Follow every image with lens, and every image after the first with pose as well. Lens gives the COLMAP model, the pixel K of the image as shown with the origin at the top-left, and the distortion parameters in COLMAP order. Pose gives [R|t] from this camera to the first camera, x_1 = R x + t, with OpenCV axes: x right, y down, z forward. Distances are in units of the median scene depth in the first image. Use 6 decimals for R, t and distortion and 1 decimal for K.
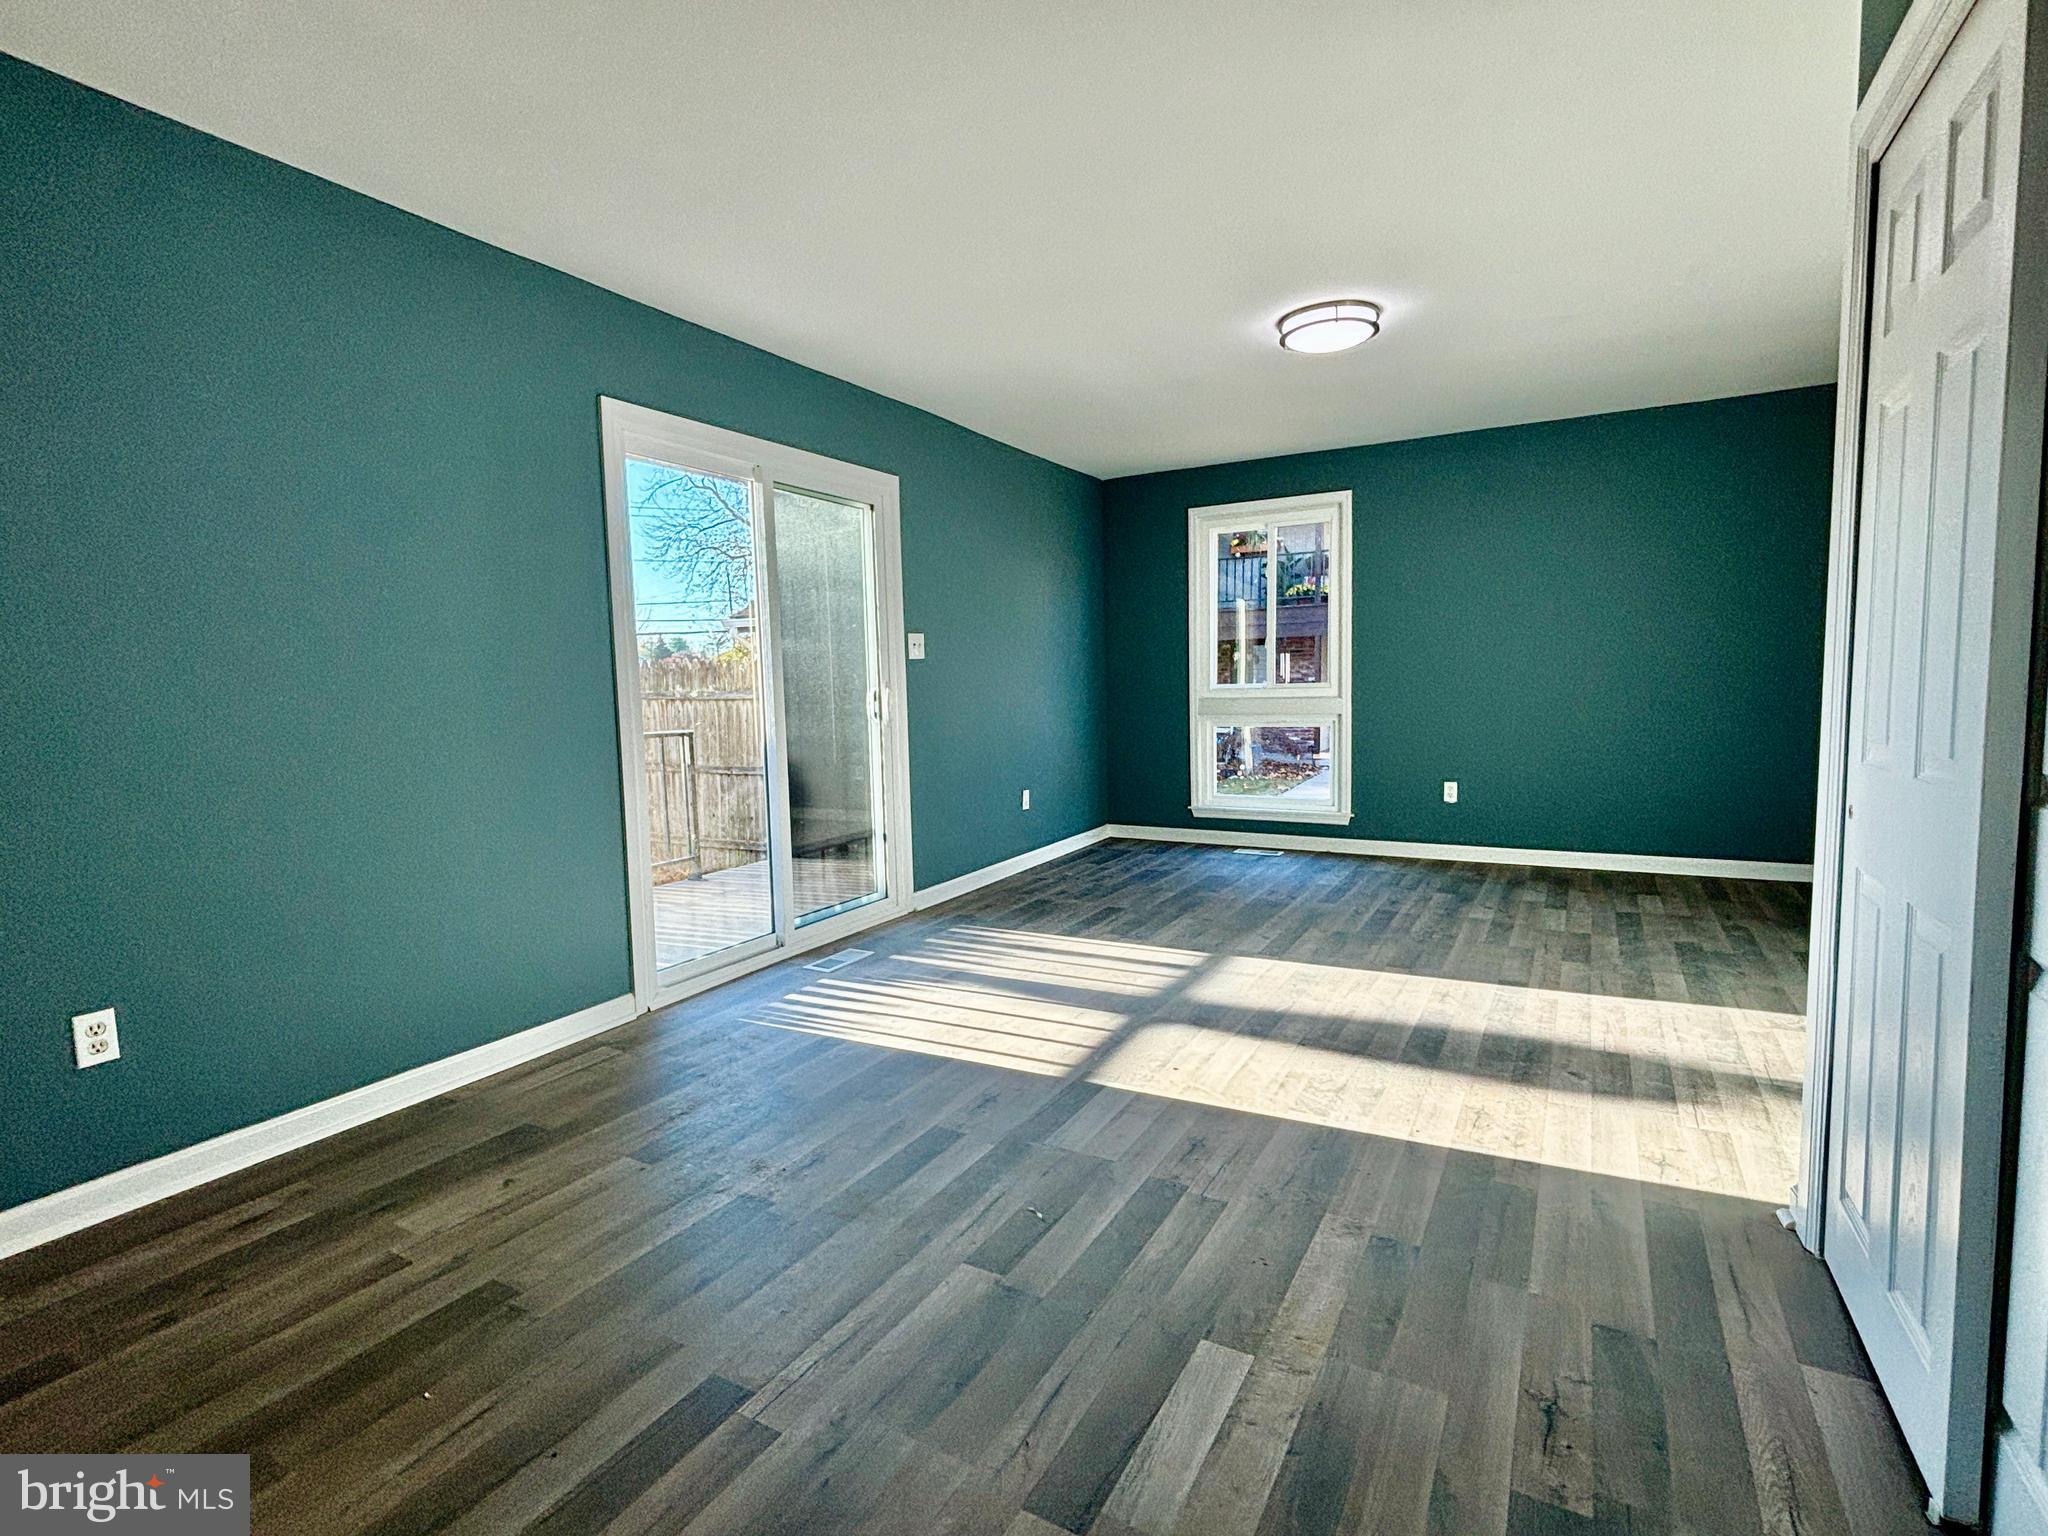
lens RADIAL K [[979.6, 0, 1019.0], [0, 979.6, 765.7], [0, 0, 1]] dist [-0.000113, -0.001624]
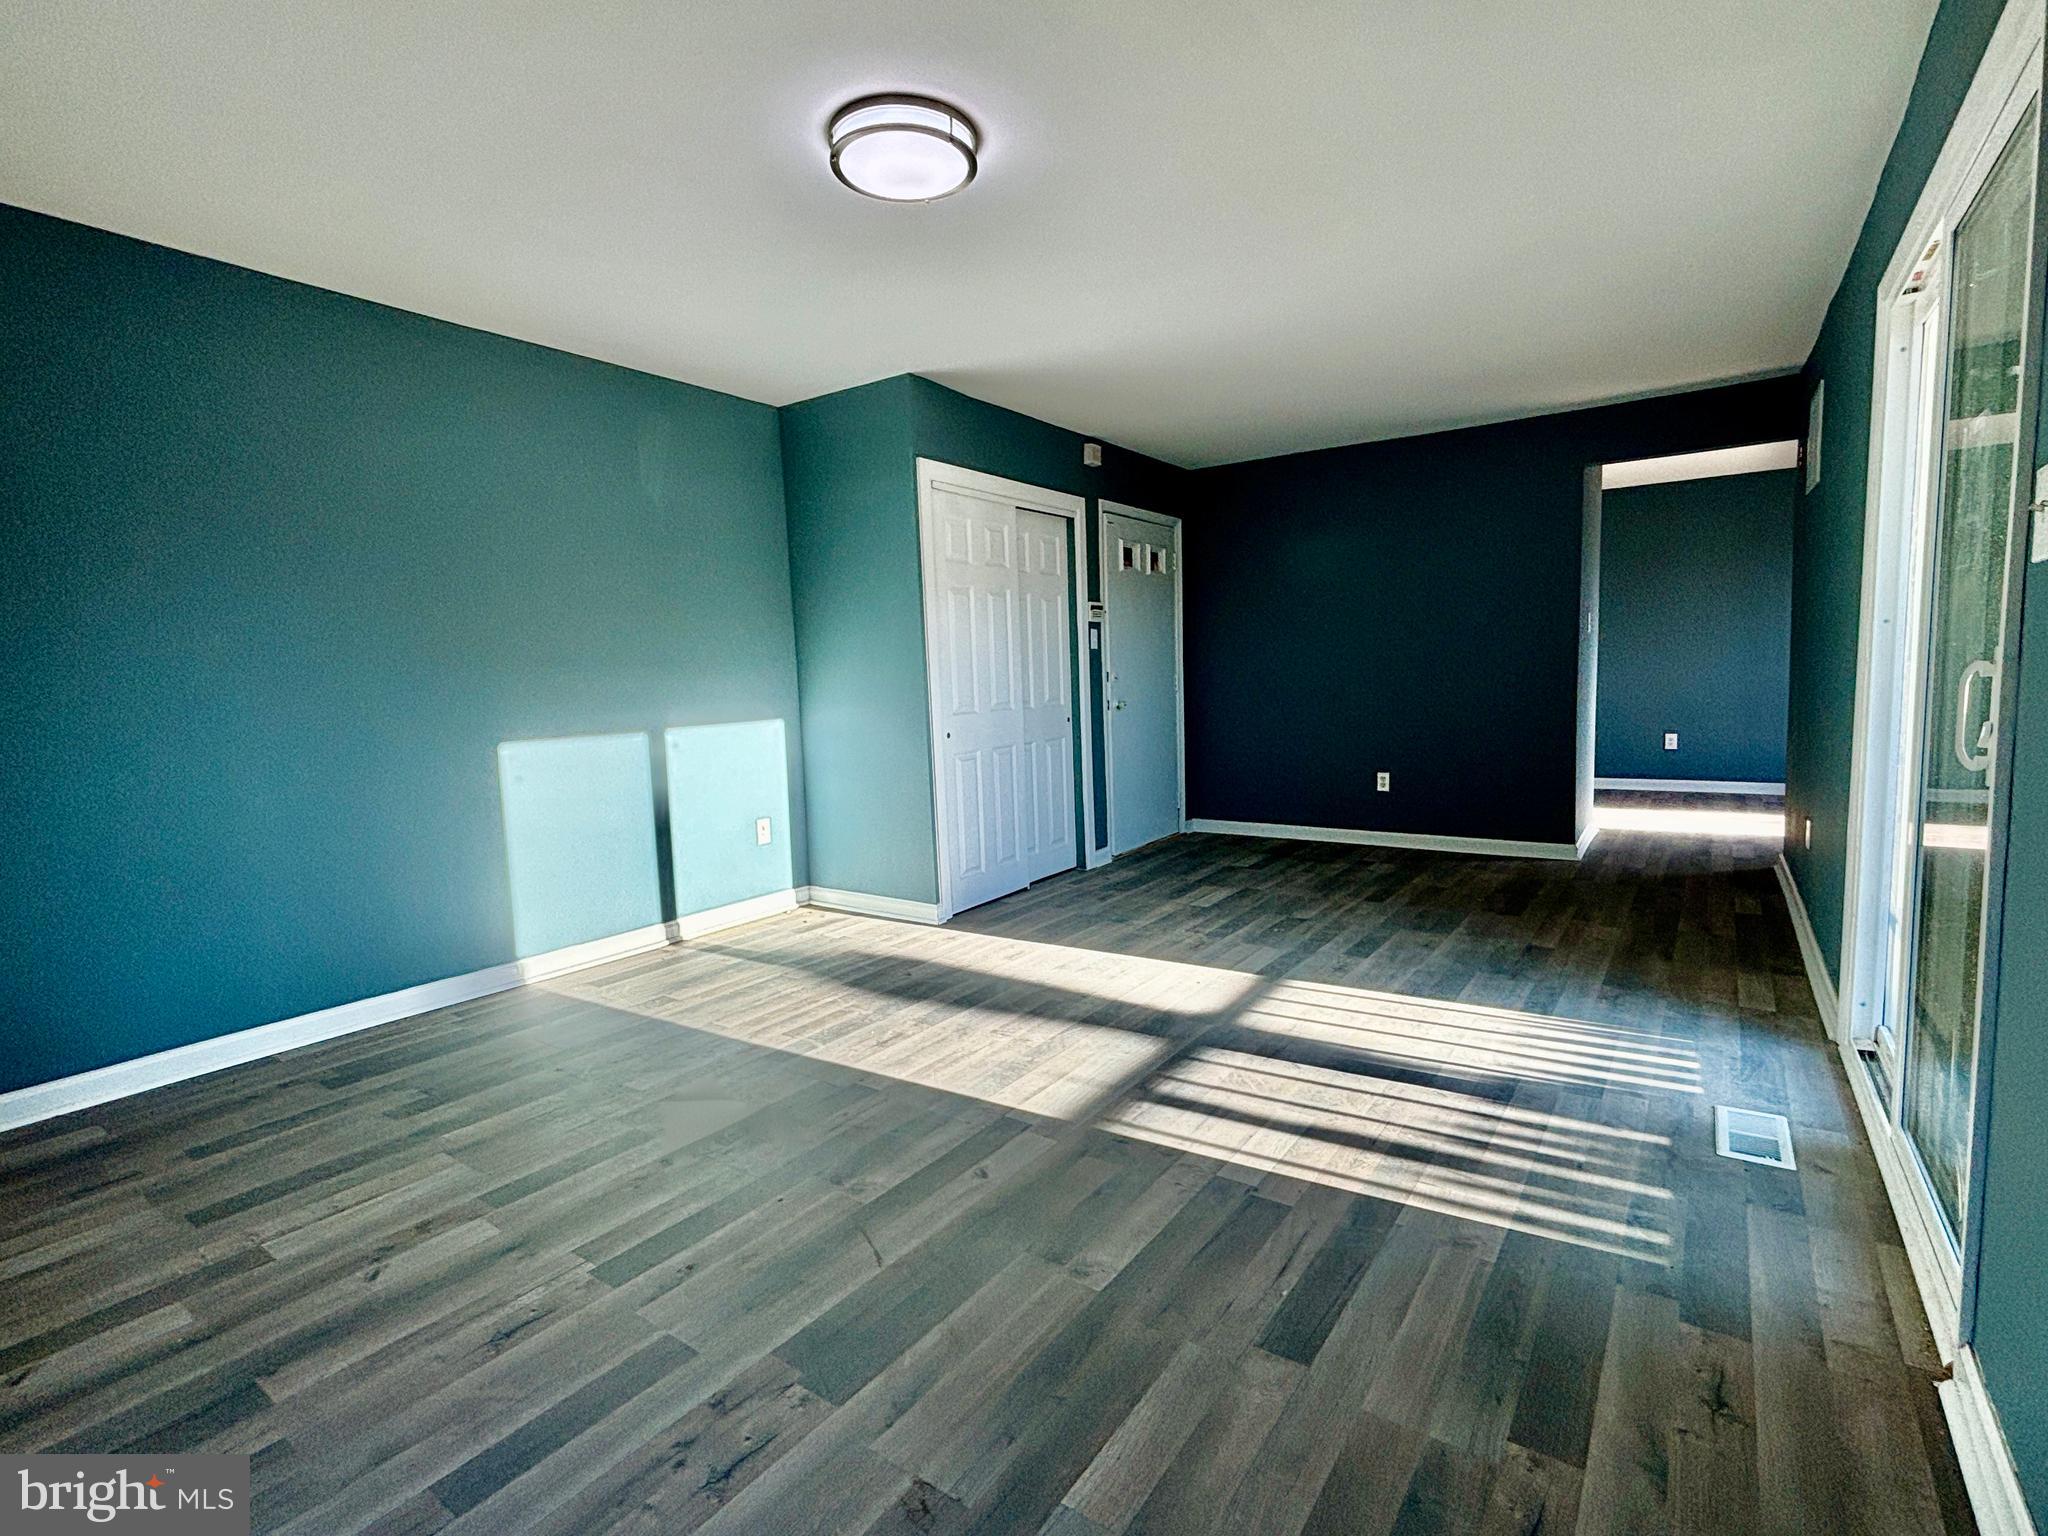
lens RADIAL K [[979.6, 0, 1019.0], [0, 979.6, 765.7], [0, 0, 1]] dist [-0.000113, -0.001624]
pose [[-0.994066, 0.047853, 0.097685, 0.224392], [0.065444, 0.980426, 0.185692, -0.187681], [-0.086887, 0.190983, -0.977740, 1.939479]]
